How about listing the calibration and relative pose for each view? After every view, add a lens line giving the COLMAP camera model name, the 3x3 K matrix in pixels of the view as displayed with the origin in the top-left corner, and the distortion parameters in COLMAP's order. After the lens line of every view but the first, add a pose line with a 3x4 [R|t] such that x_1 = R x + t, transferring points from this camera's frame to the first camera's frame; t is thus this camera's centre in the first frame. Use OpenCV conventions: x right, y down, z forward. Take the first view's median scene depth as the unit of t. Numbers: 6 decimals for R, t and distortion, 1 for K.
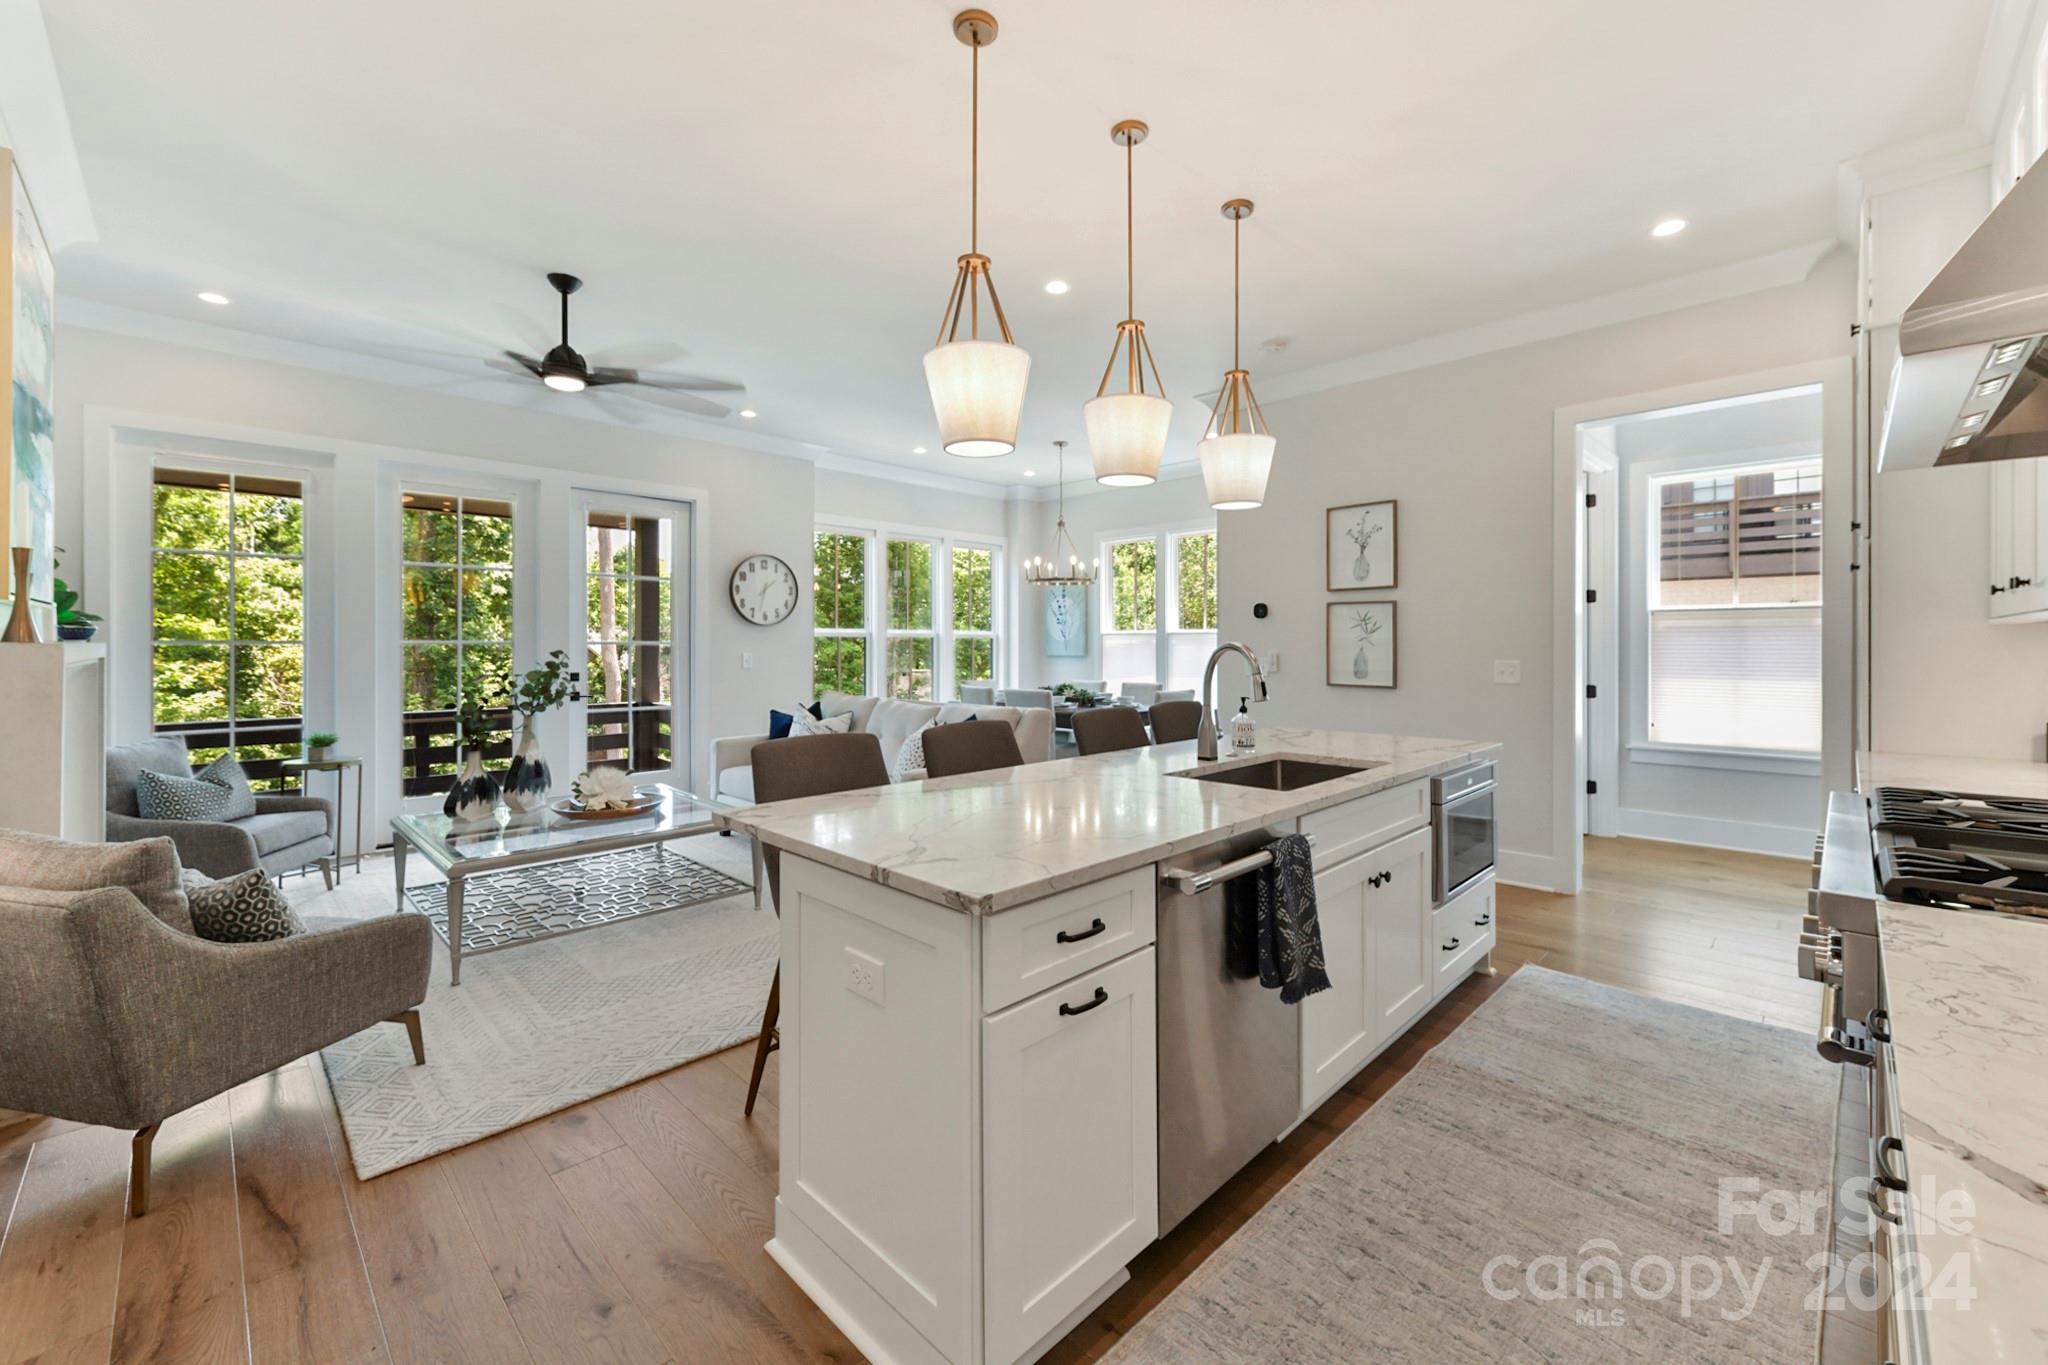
lens RADIAL K [[813.0, 0, 998.6], [0, 813.0, 643.6], [0, 0, 1]] dist [0.016260, 0.002092]
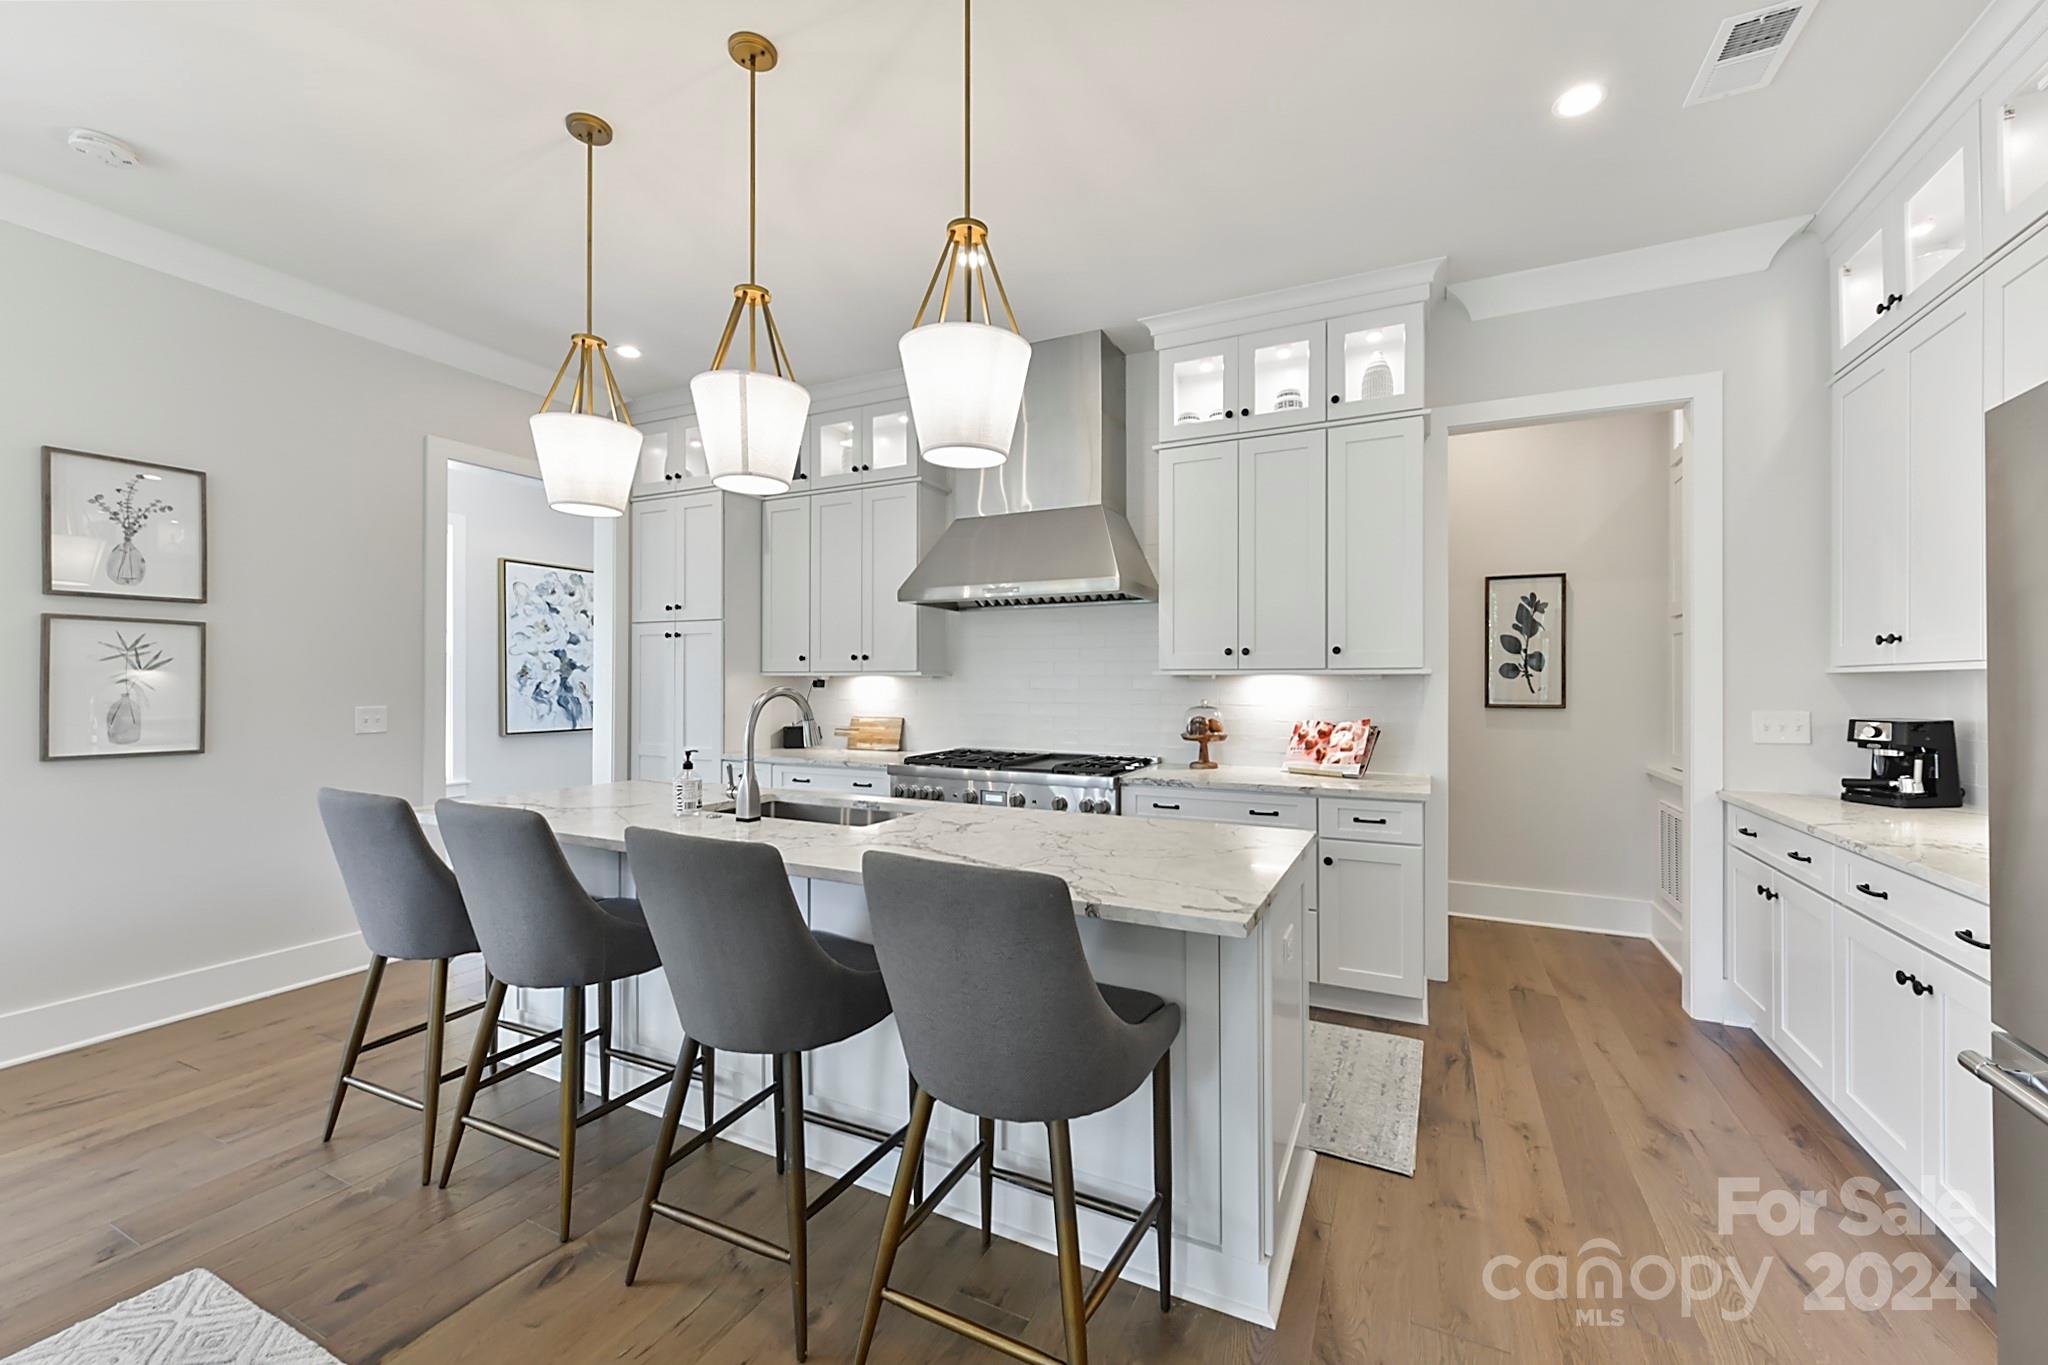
lens RADIAL K [[813.0, 0, 1037.7], [0, 813.0, 681.0], [0, 0, 1]] dist [0.016260, 0.002092]
pose [[-0.341413, 0.001568, 0.939912, -0.384444], [-0.003812, 0.999988, -0.003053, -0.004423], [-0.939906, -0.004625, -0.341403, 0.568774]]
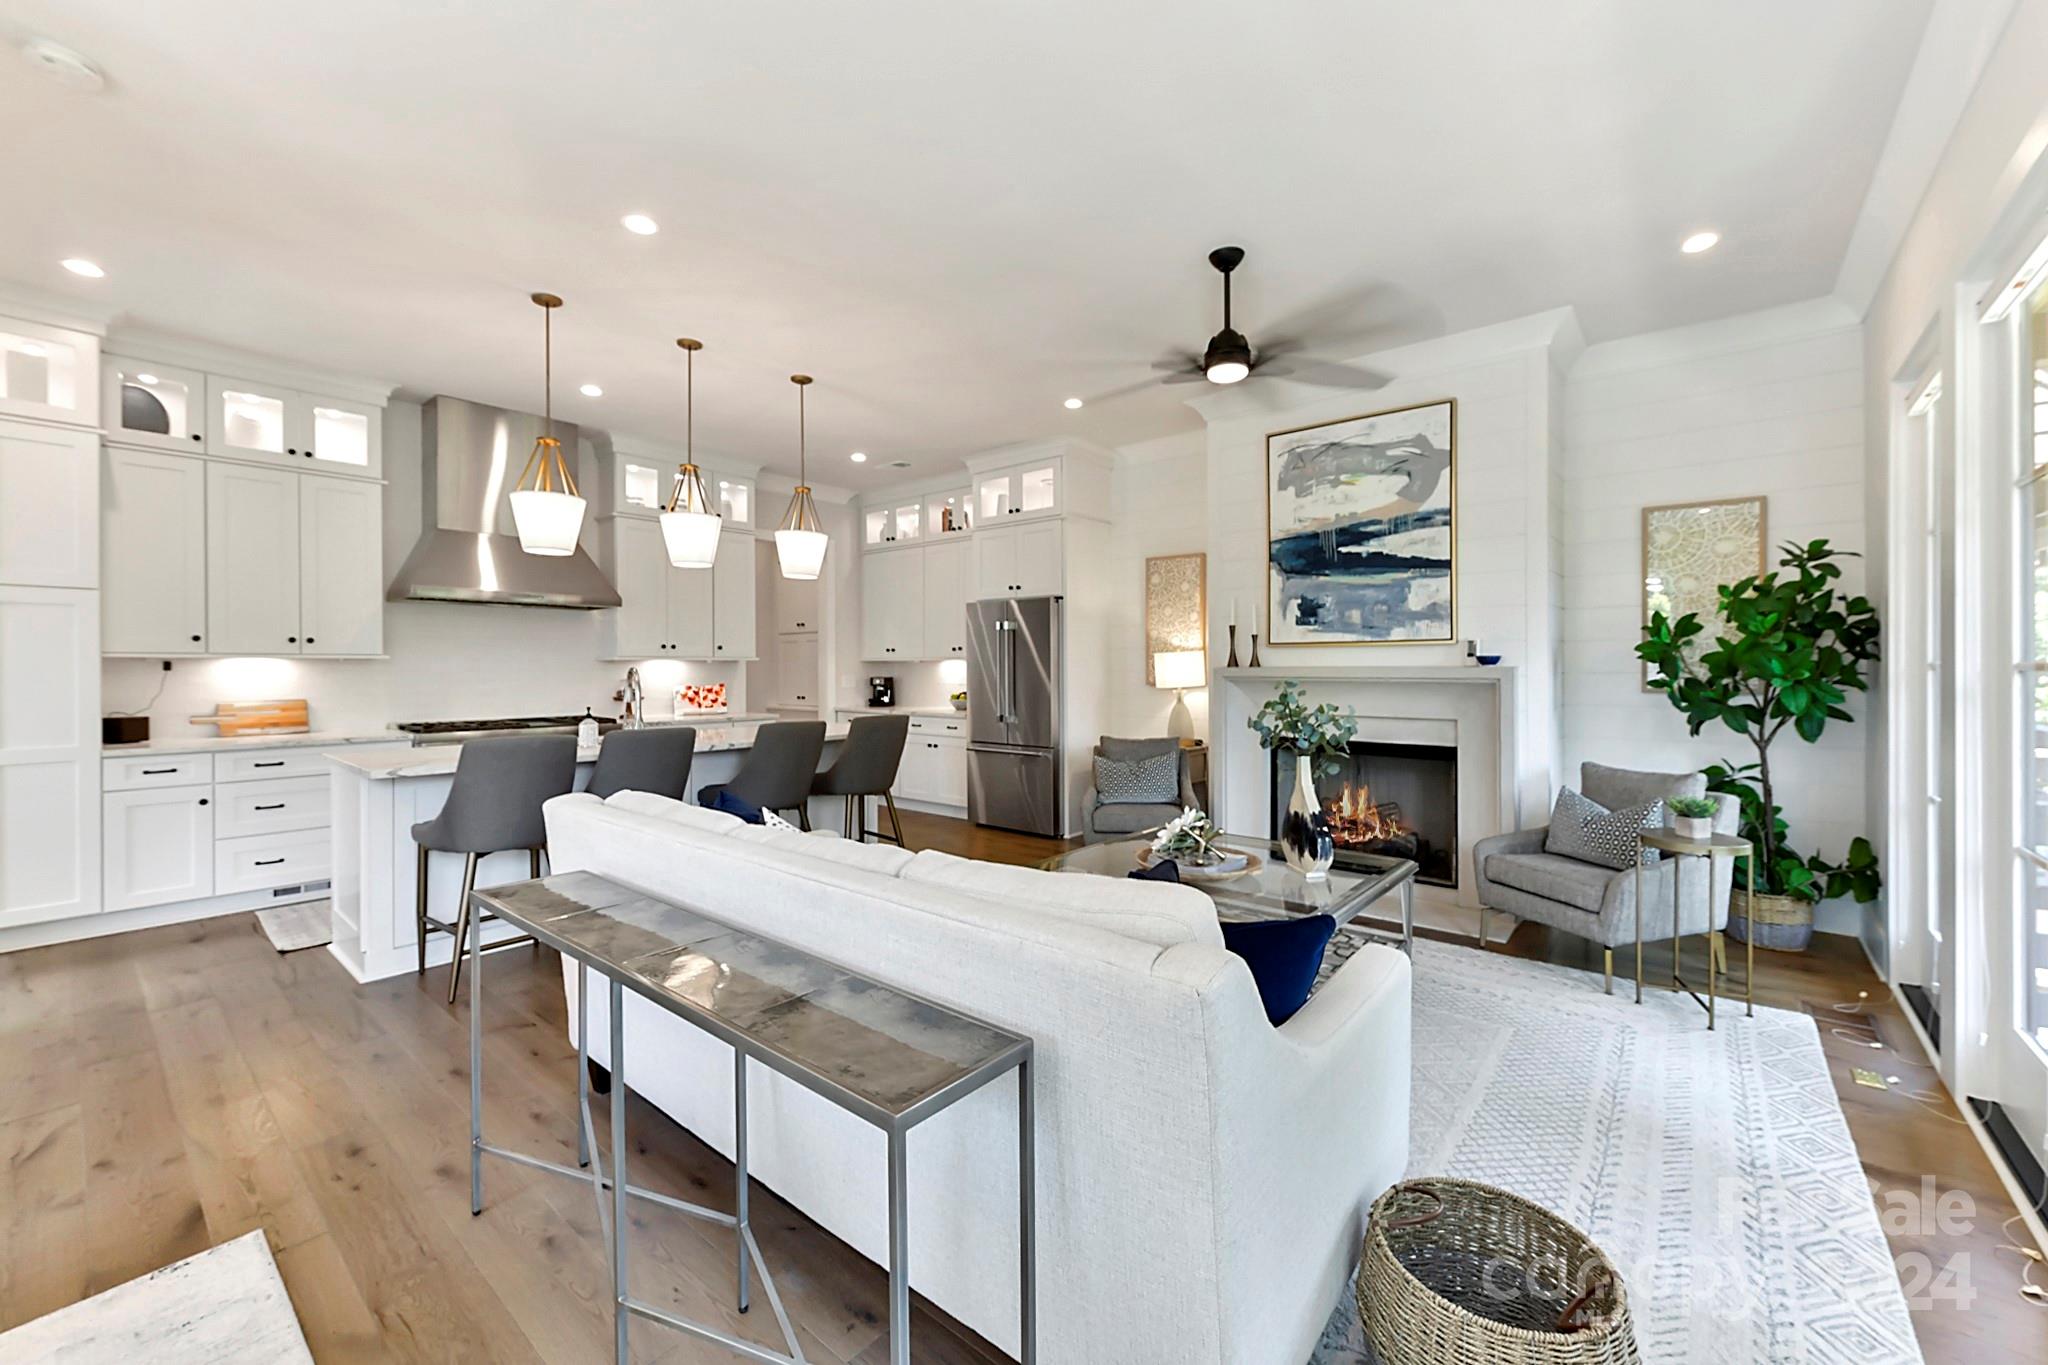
lens RADIAL K [[813.0, 0, 1036.9], [0, 813.0, 674.4], [0, 0, 1]] dist [0.016260, 0.002092]
pose [[-0.993601, 0.003355, -0.112893, -0.178289], [0.002377, 0.999958, 0.008801, -0.000467], [0.112918, 0.008476, -0.993568, 1.473049]]
